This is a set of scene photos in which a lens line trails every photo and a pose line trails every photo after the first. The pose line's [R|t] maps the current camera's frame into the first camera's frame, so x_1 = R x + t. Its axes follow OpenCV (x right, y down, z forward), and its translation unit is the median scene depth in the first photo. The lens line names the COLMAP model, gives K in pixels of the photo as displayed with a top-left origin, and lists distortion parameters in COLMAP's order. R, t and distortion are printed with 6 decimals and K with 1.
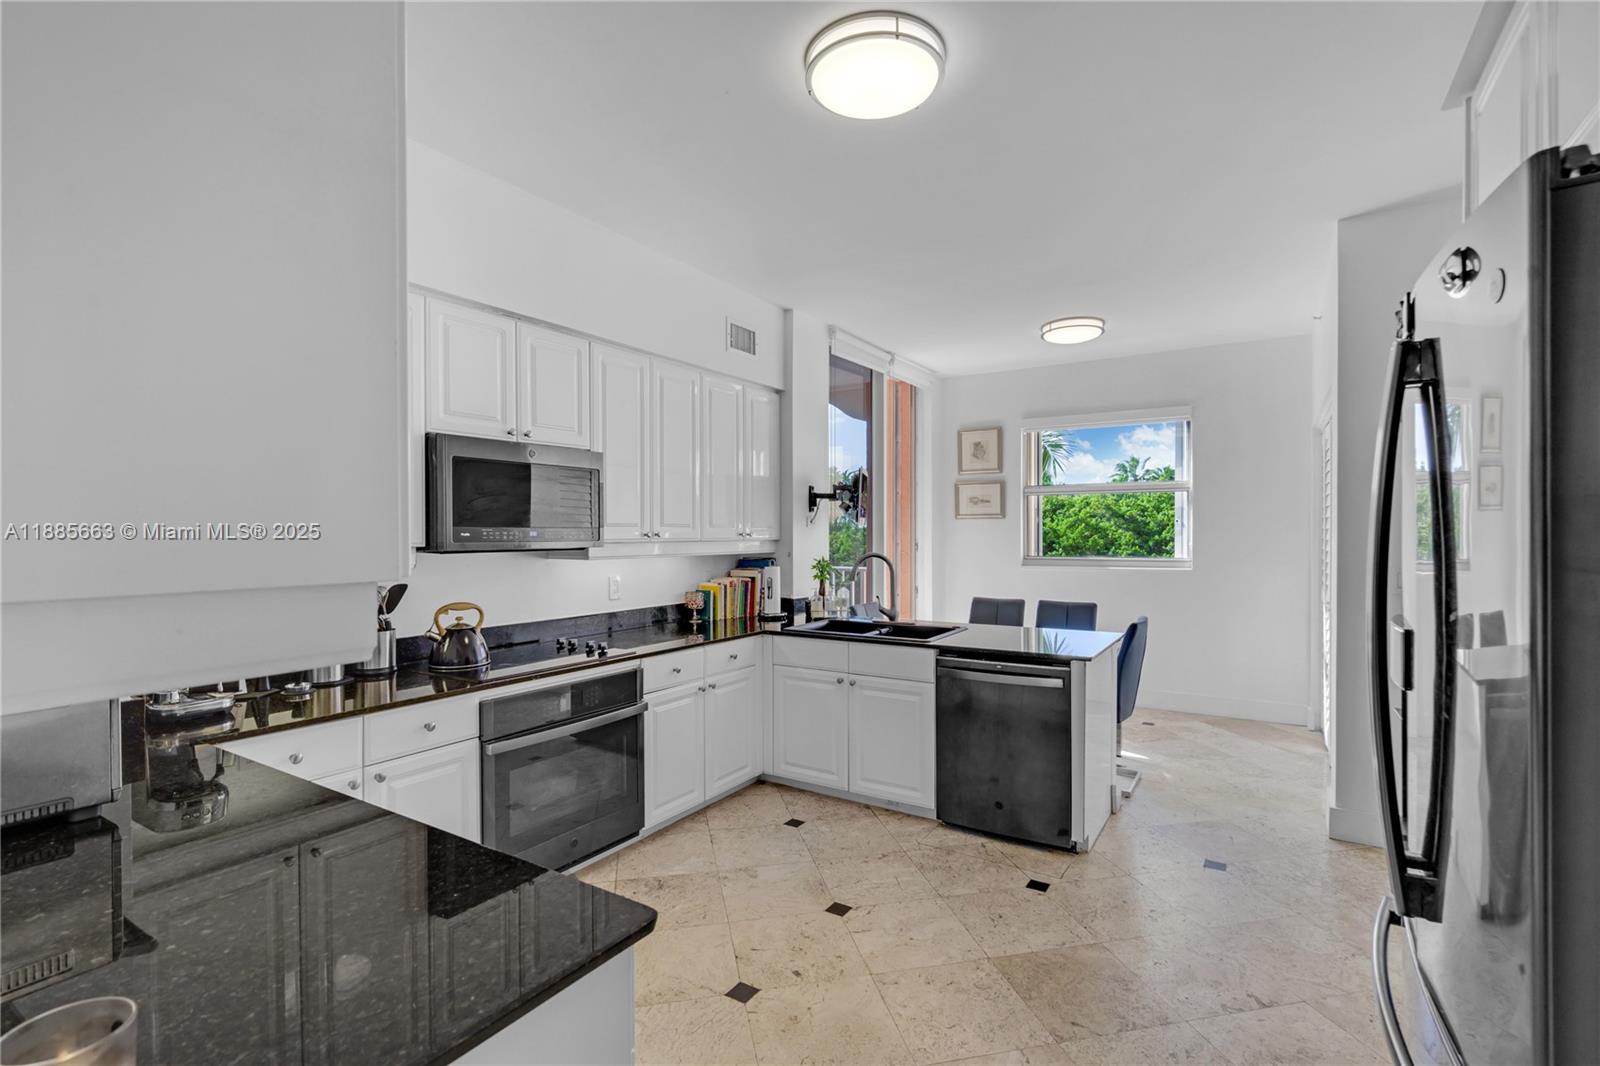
lens RADIAL K [[760.1, 0, 797.5], [0, 760.1, 526.6], [0, 0, 1]] dist [-0.001418, 0.000075]
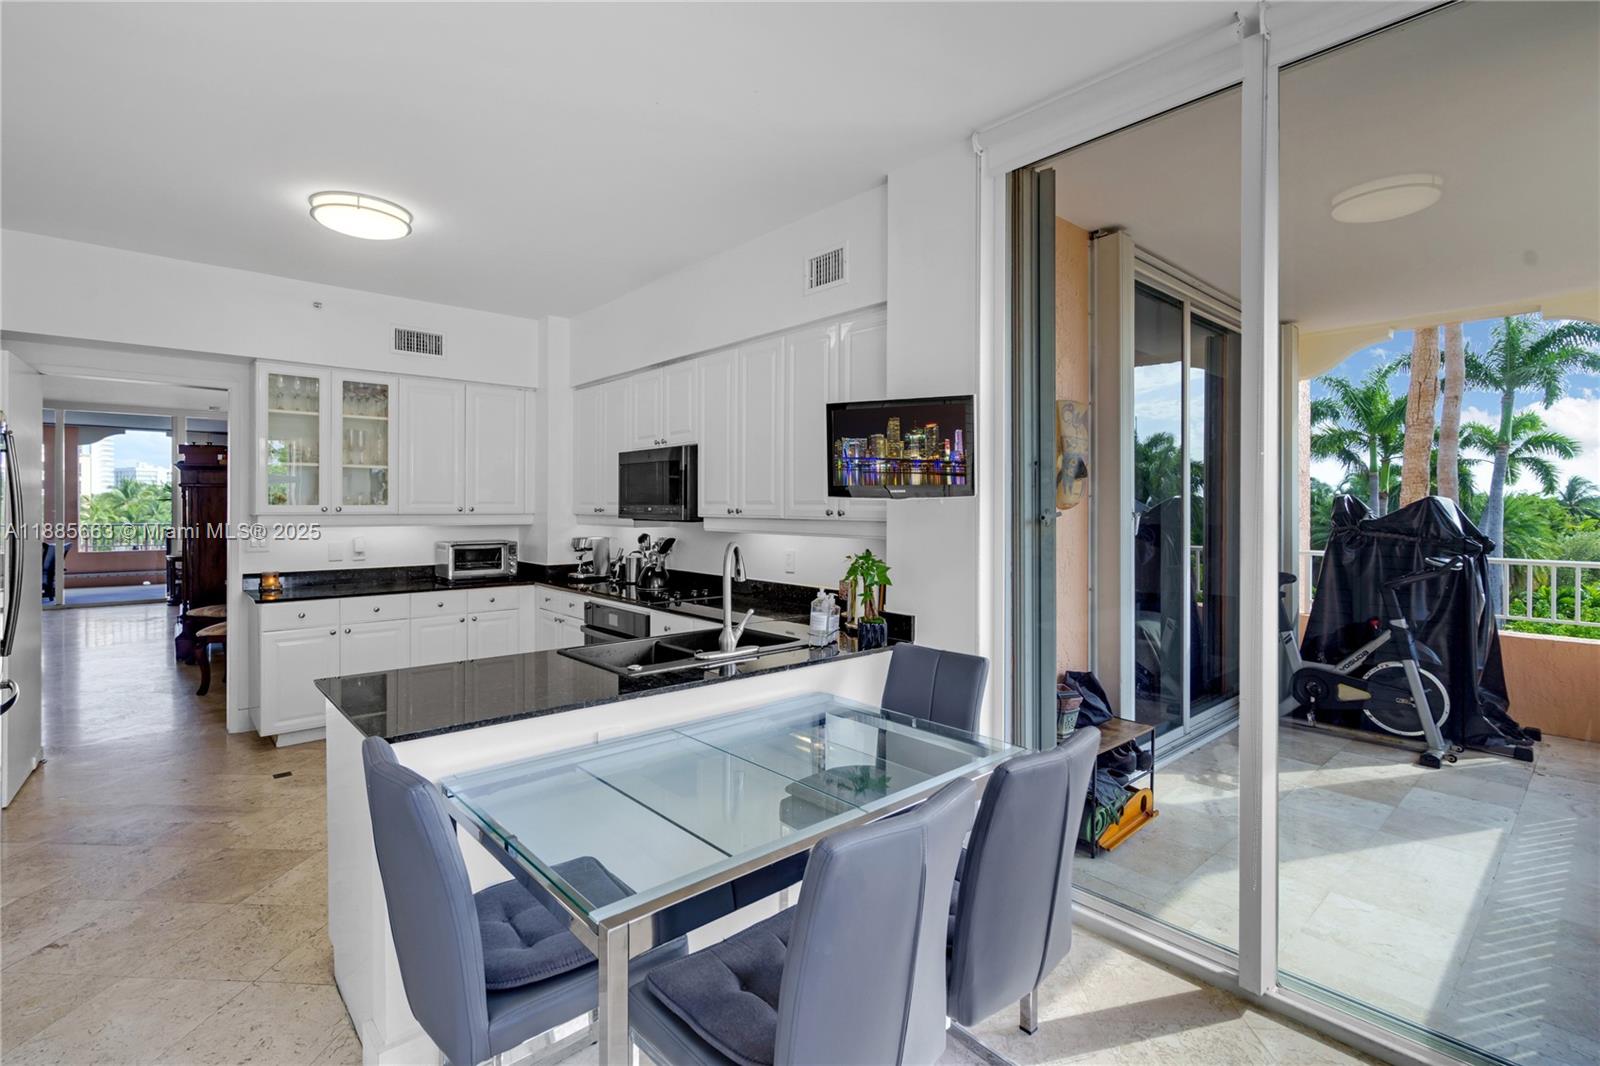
lens RADIAL K [[742.4, 0, 803.1], [0, 742.4, 507.4], [0, 0, 1]] dist [0.001422, 0.000234]
pose [[-0.277655, 0.000143, -0.960681, 0.967939], [-0.000876, 1.000000, 0.000402, 0.005357], [0.960681, 0.000953, -0.277654, 1.686244]]
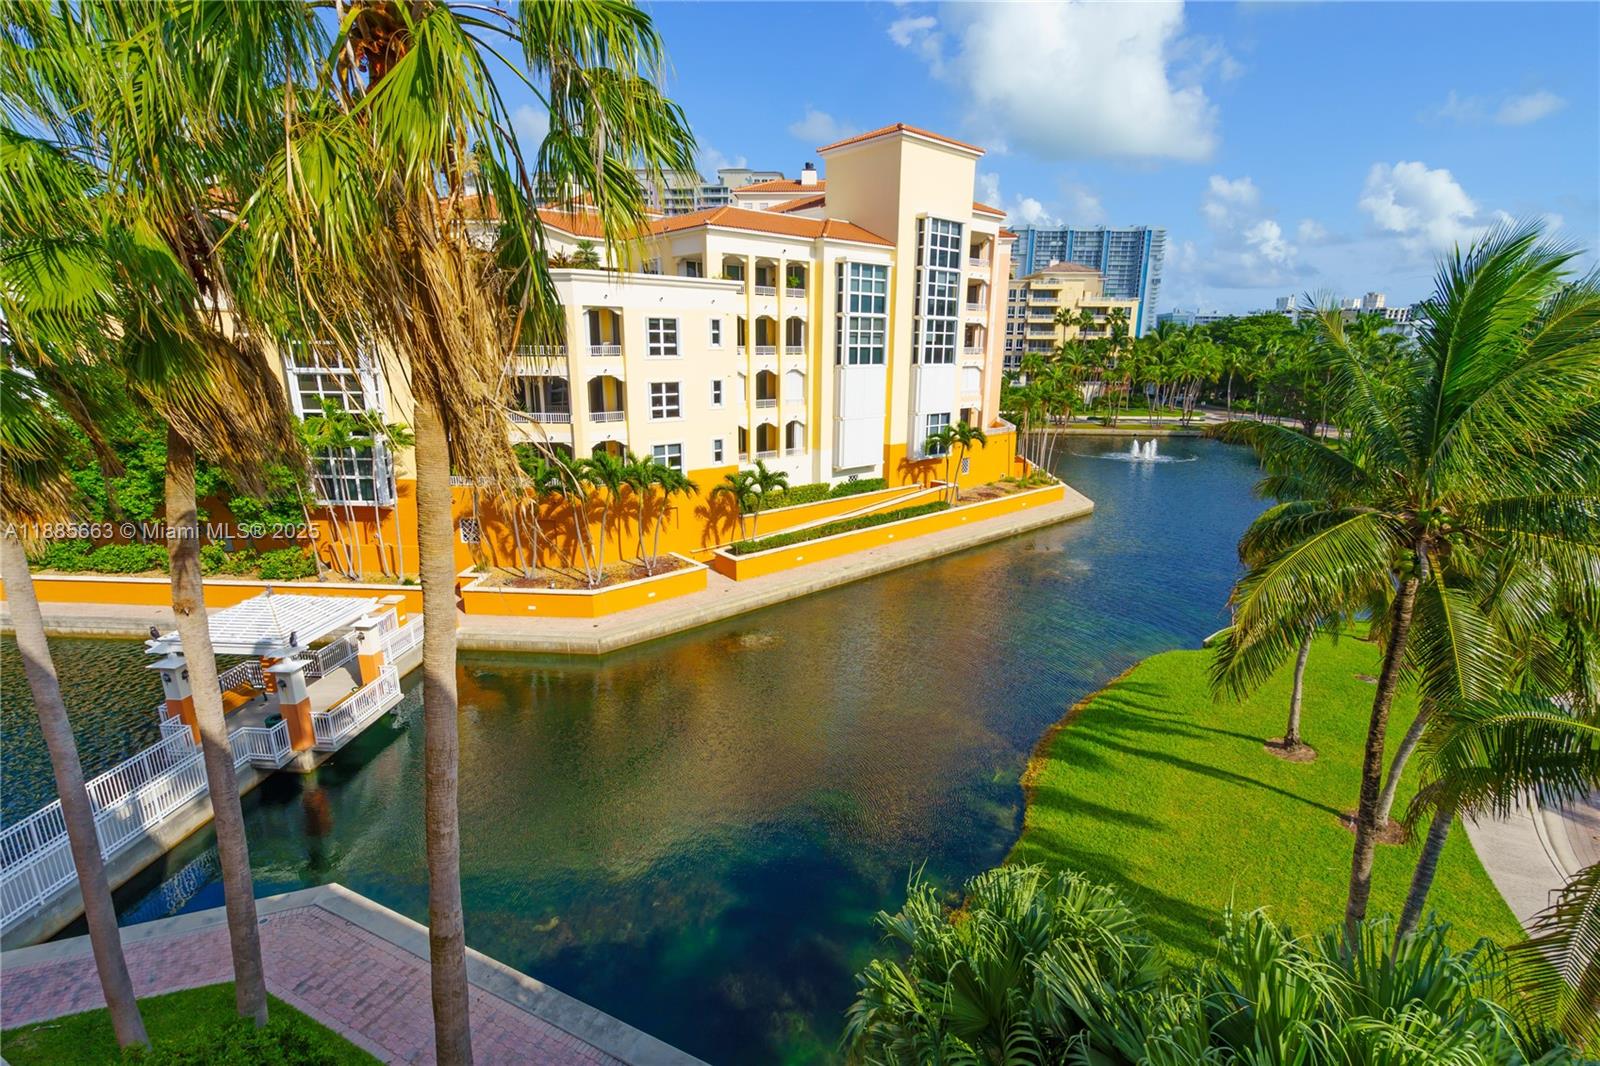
lens RADIAL K [[739.2, 0, 807.8], [0, 739.2, 527.0], [0, 0, 1]] dist [0.000504, 0.000172]
pose [[-0.993533, 0.017064, -0.112252, -2.519972], [-0.010380, 0.970851, 0.239459, 0.035313], [0.113066, 0.239076, -0.964395, -3.596755]]
